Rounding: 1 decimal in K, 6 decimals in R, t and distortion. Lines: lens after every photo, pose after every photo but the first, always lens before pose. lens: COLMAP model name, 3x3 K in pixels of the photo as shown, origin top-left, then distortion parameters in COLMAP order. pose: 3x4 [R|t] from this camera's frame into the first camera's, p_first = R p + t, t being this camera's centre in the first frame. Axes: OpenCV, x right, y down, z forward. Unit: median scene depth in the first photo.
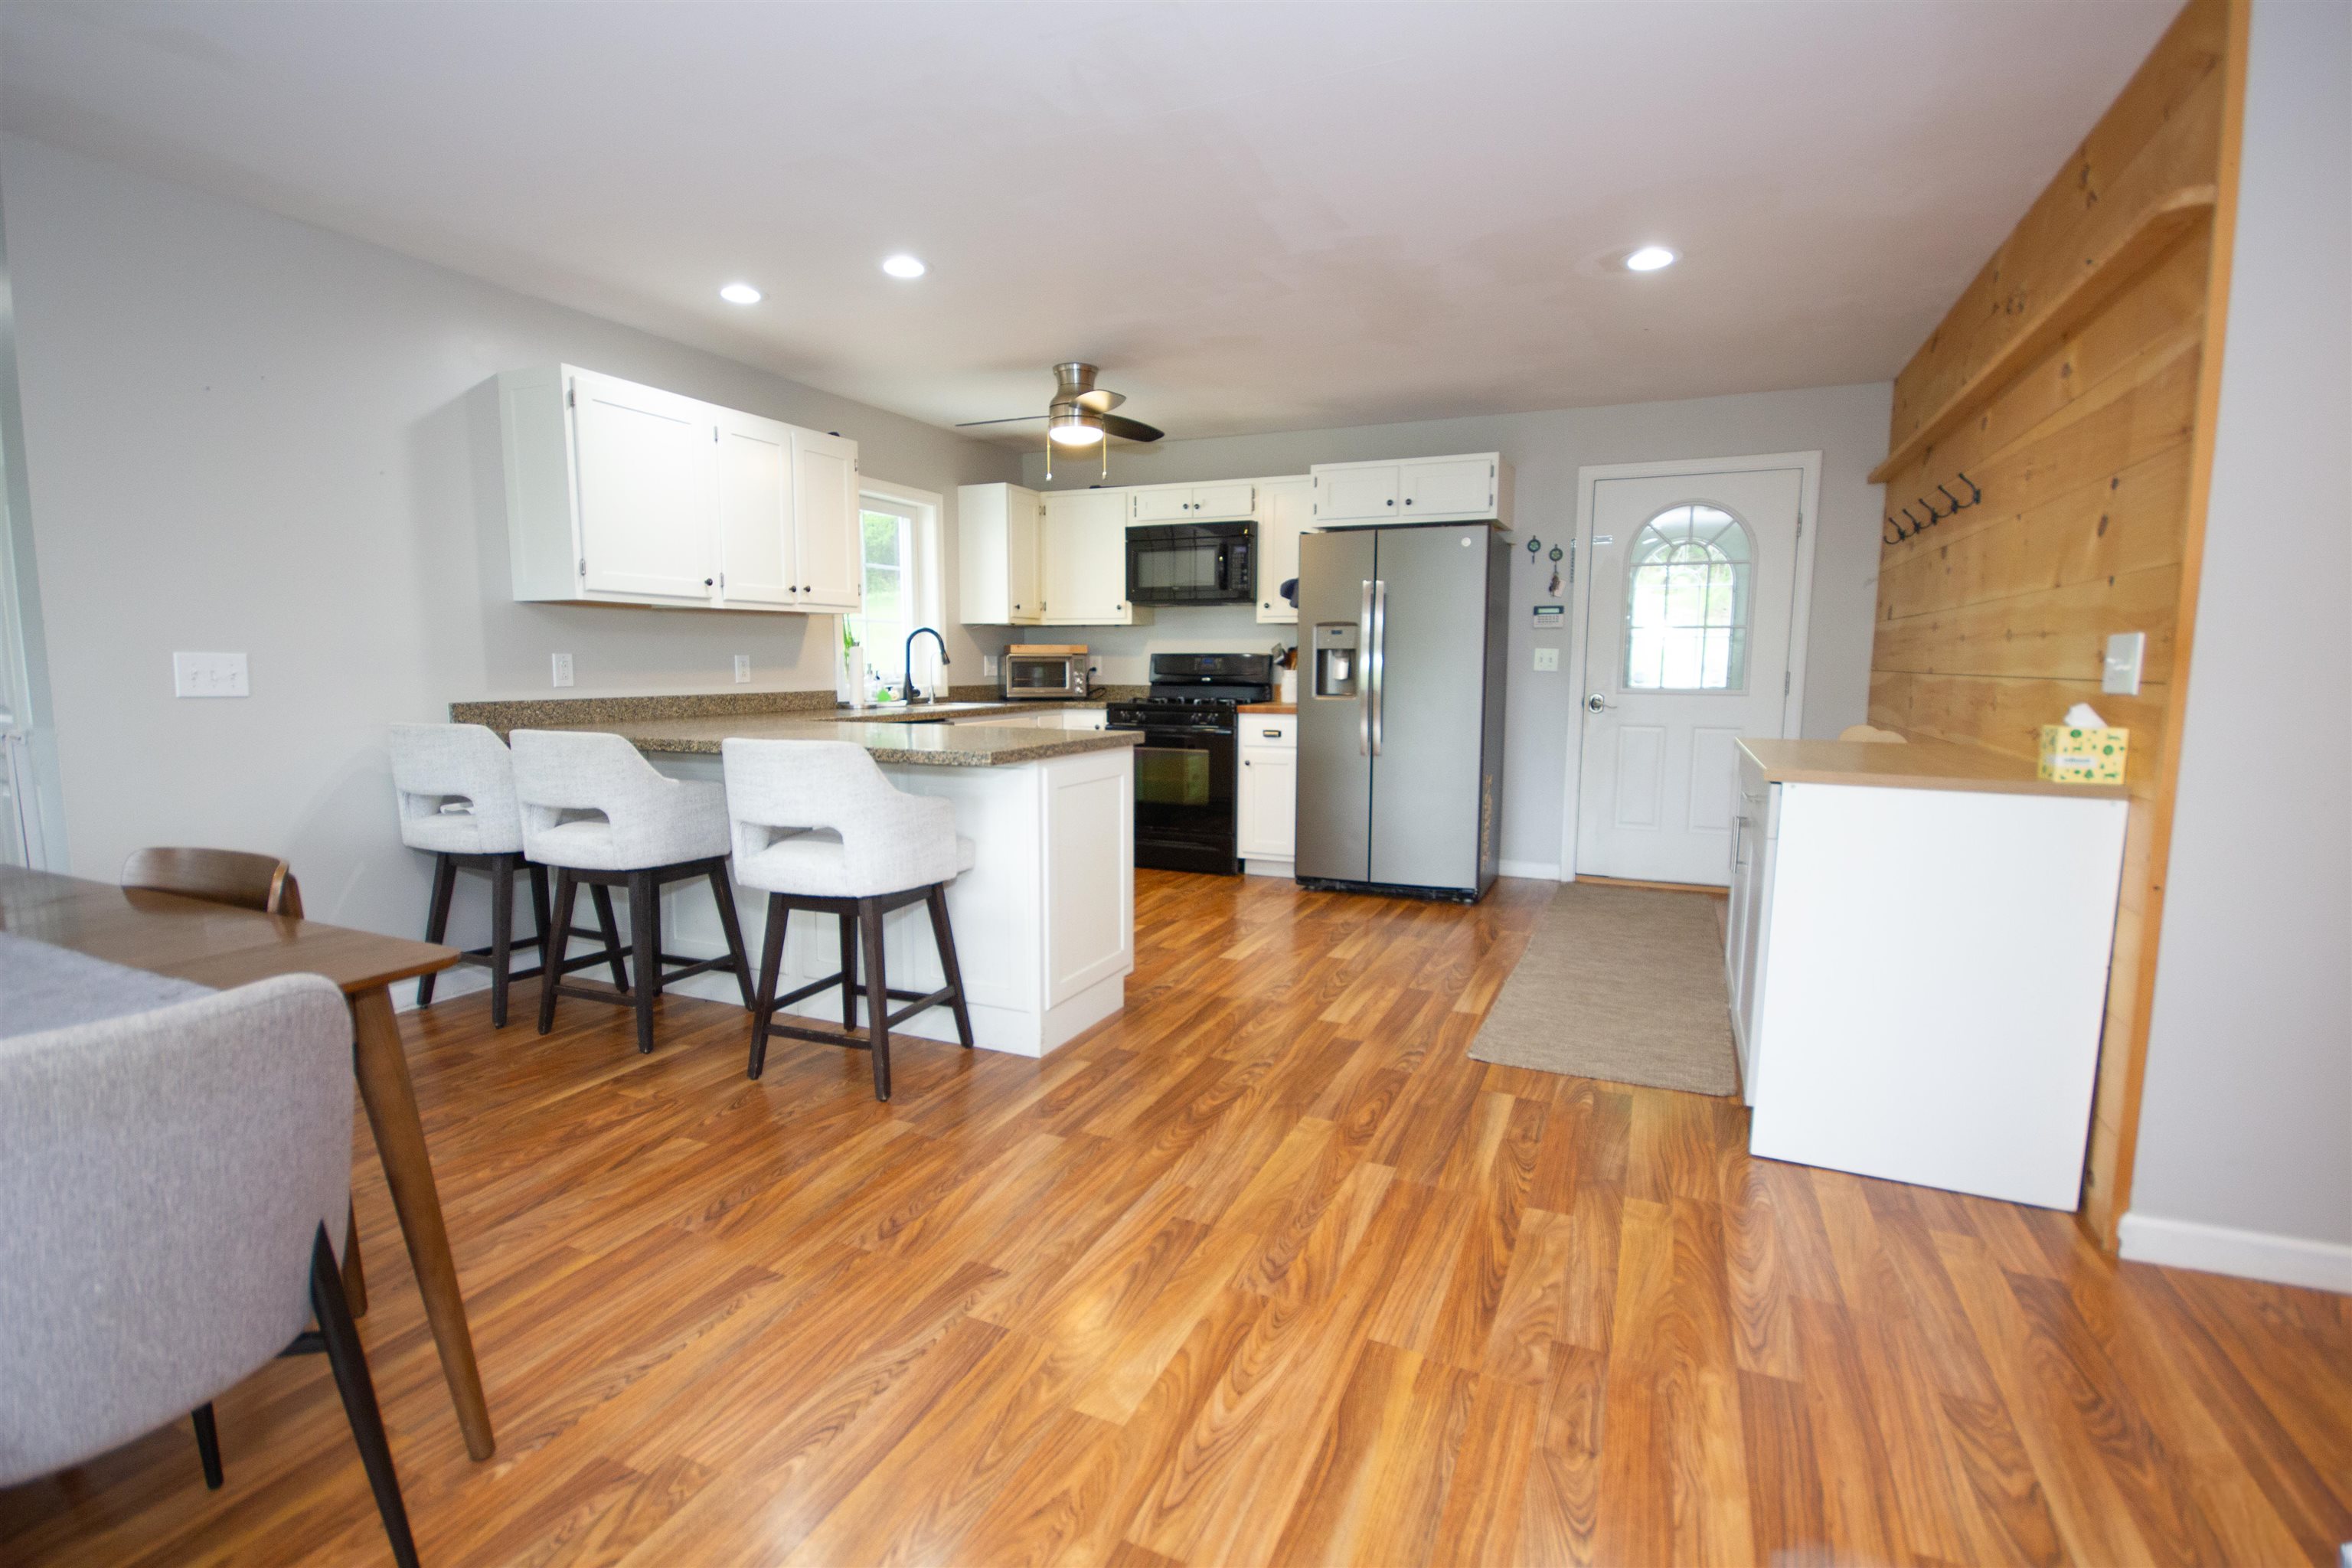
lens RADIAL K [[1078.4, 0, 1181.6], [0, 1078.4, 793.7], [0, 0, 1]] dist [-0.008400, -0.005974]
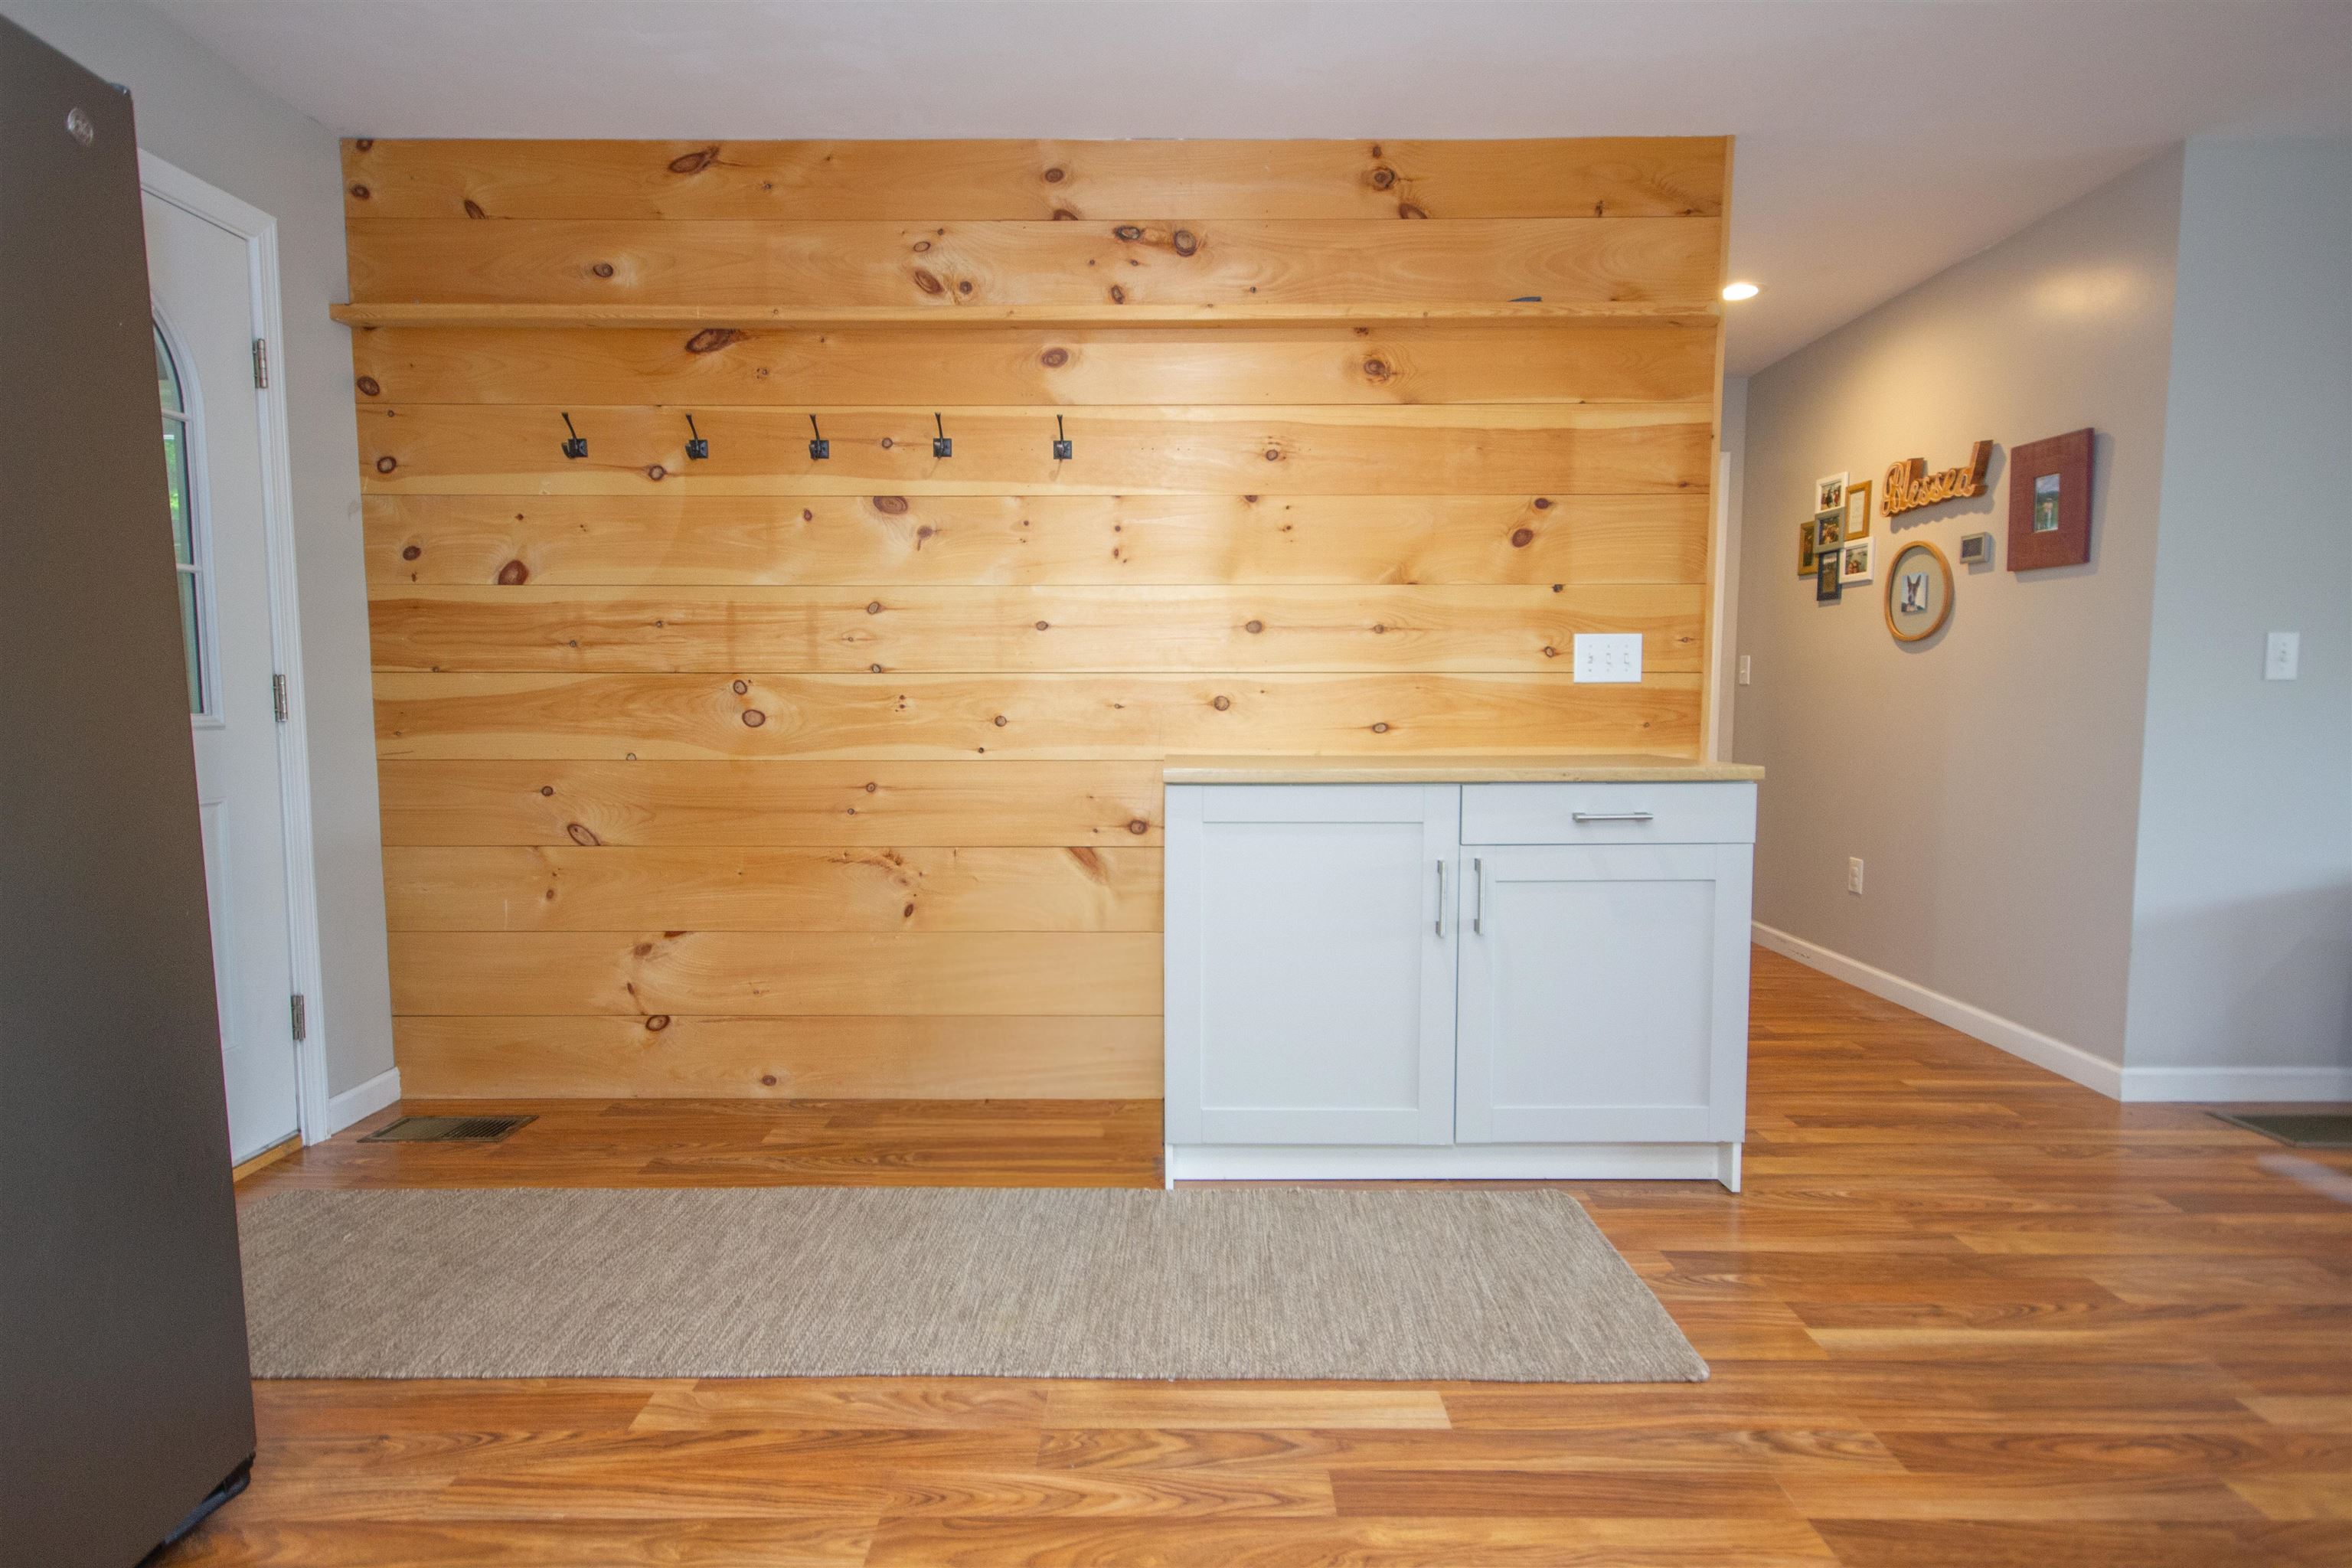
lens RADIAL K [[1224.0, 0, 1174.5], [0, 1224.0, 791.4], [0, 0, 1]] dist [0.004500, -0.001028]
pose [[-0.395589, -0.078486, 0.915068, -0.164745], [0.110361, 0.985060, 0.132199, -0.154905], [-0.911773, 0.153284, -0.381017, 1.474007]]
